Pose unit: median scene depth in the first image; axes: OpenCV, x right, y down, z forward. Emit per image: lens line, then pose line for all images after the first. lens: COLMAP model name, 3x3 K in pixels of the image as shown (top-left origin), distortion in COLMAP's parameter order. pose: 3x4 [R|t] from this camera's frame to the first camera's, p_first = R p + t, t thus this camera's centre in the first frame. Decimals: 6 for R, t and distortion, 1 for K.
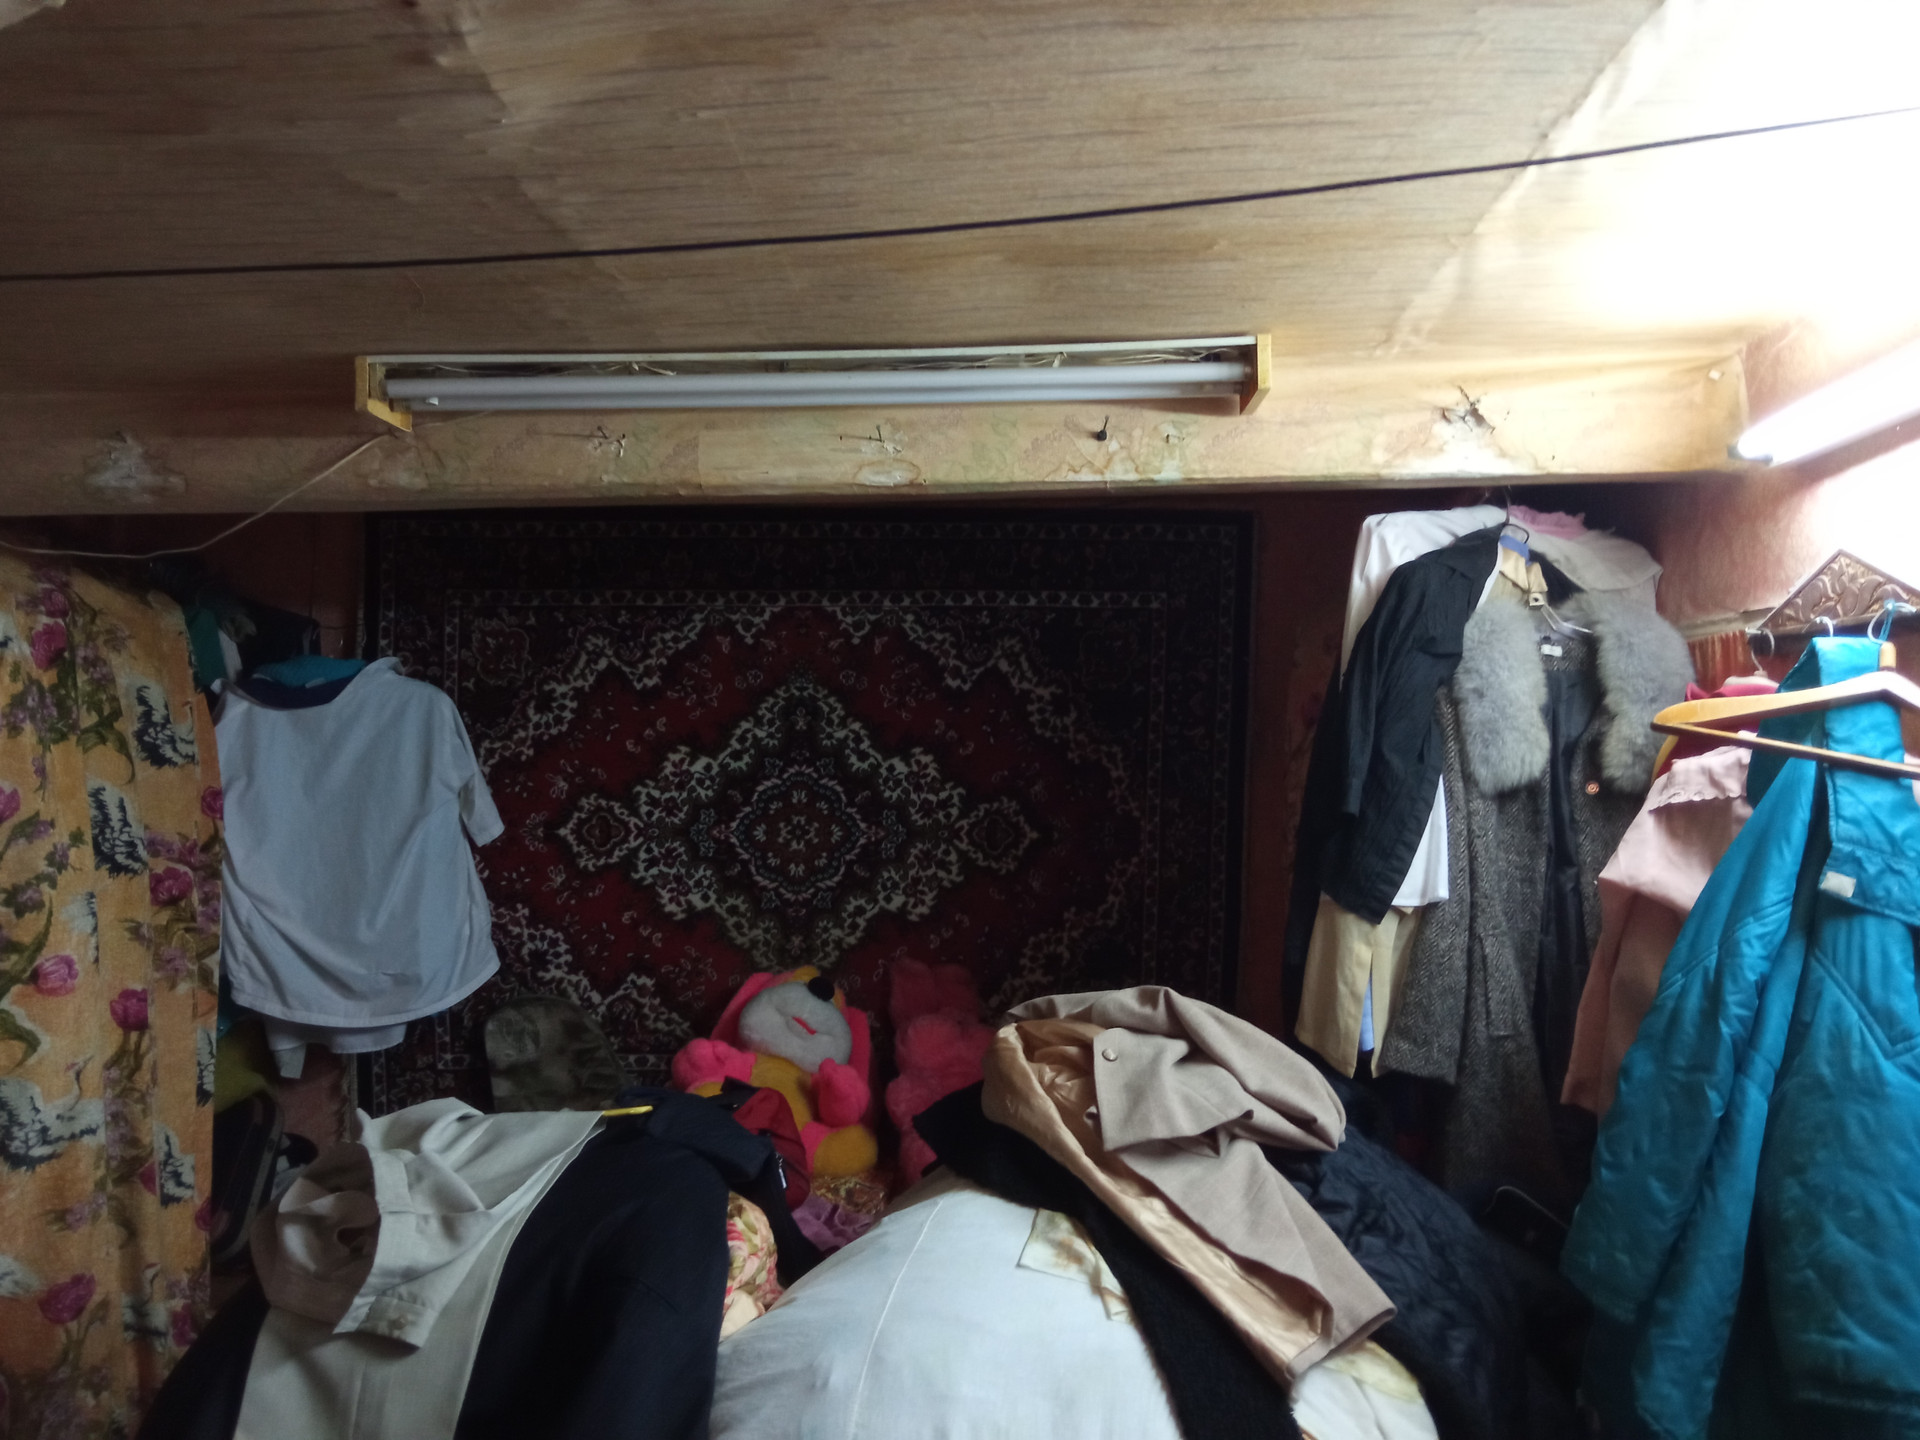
lens RADIAL K [[1547.5, 0, 978.2], [0, 1547.5, 717.1], [0, 0, 1]] dist [0.065607, -0.114726]
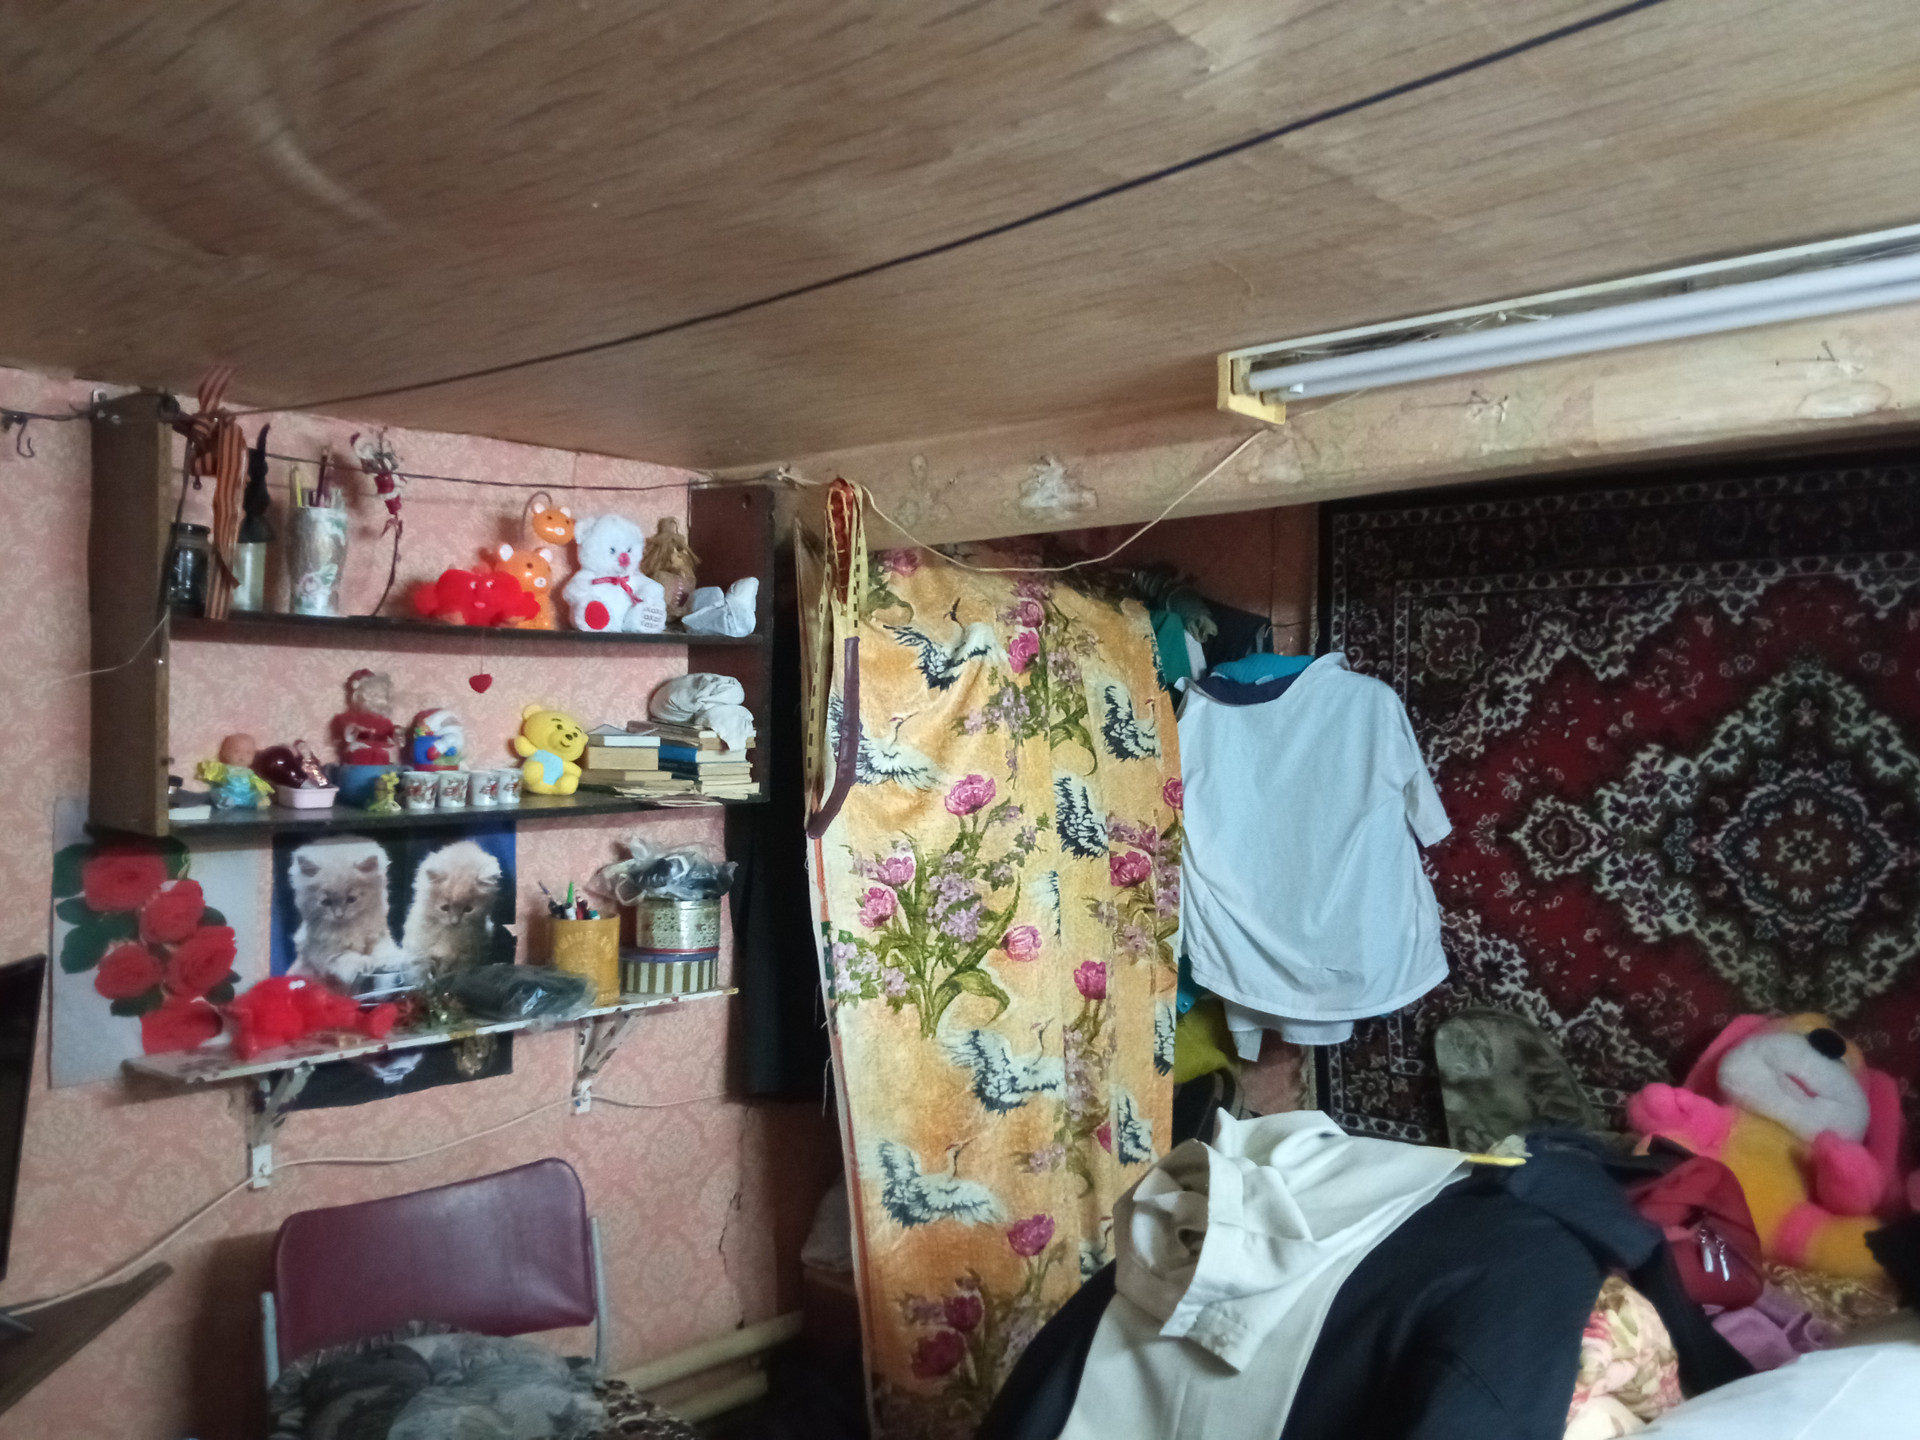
lens RADIAL K [[1547.5, 0, 956.3], [0, 1547.5, 720.5], [0, 0, 1]] dist [0.065607, -0.114726]
pose [[0.779064, -0.000092, -0.626945, 0.073987], [0.005549, 0.999962, 0.006748, -0.003845], [0.626920, -0.008736, 0.779035, 0.094702]]
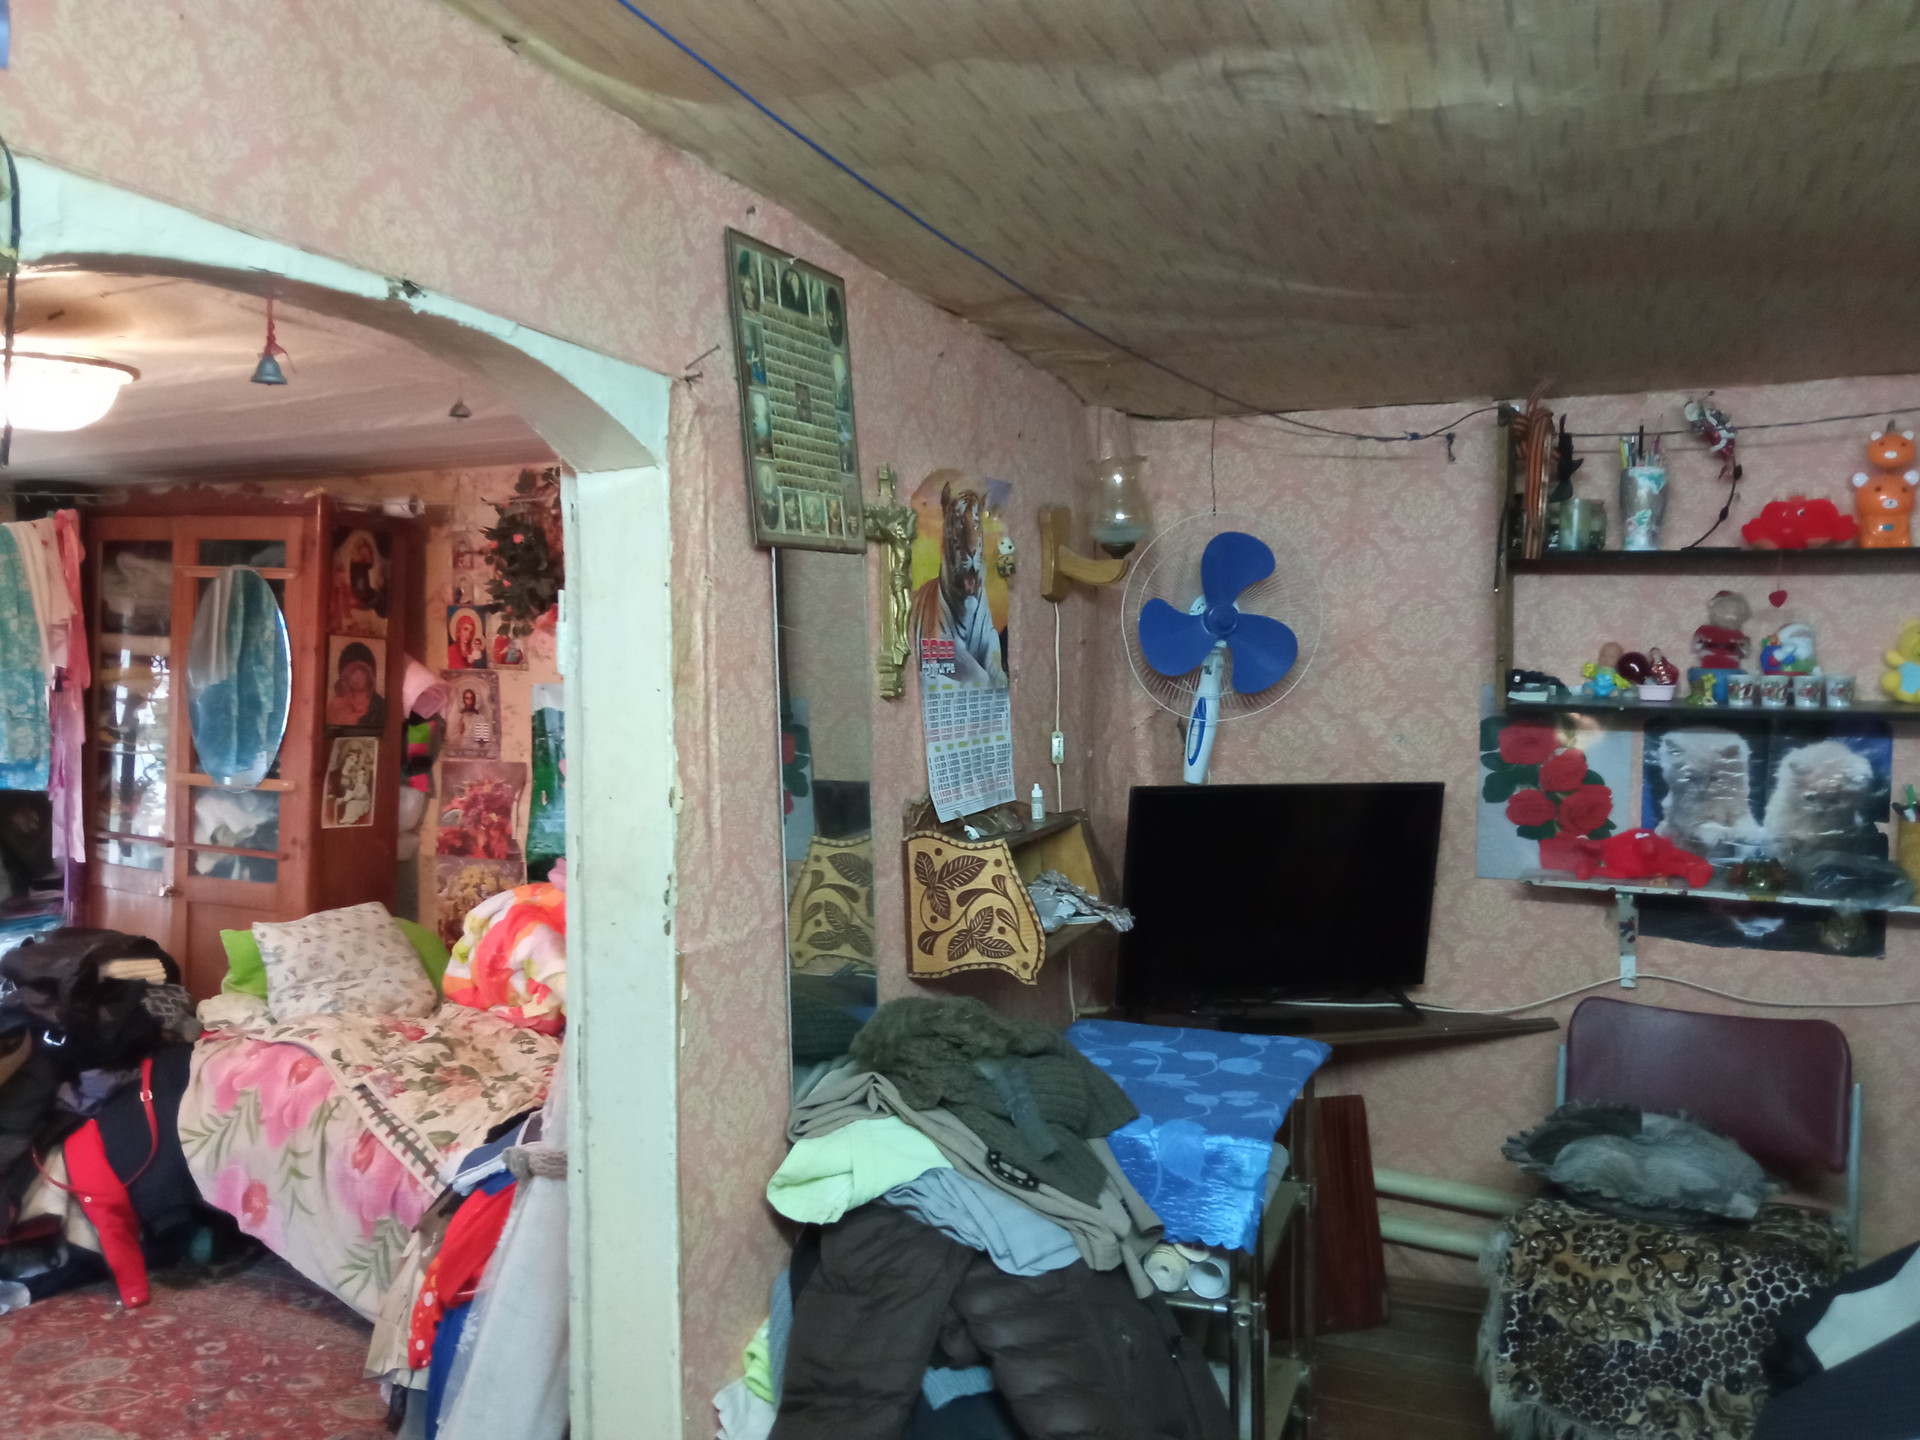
lens RADIAL K [[1547.5, 0, 963.9], [0, 1547.5, 714.7], [0, 0, 1]] dist [0.065607, -0.114726]
pose [[-0.384768, 0.025592, -0.922658, 0.479285], [-0.003854, 0.999562, 0.029332, 0.028835], [0.923005, 0.014842, -0.384501, 0.527136]]
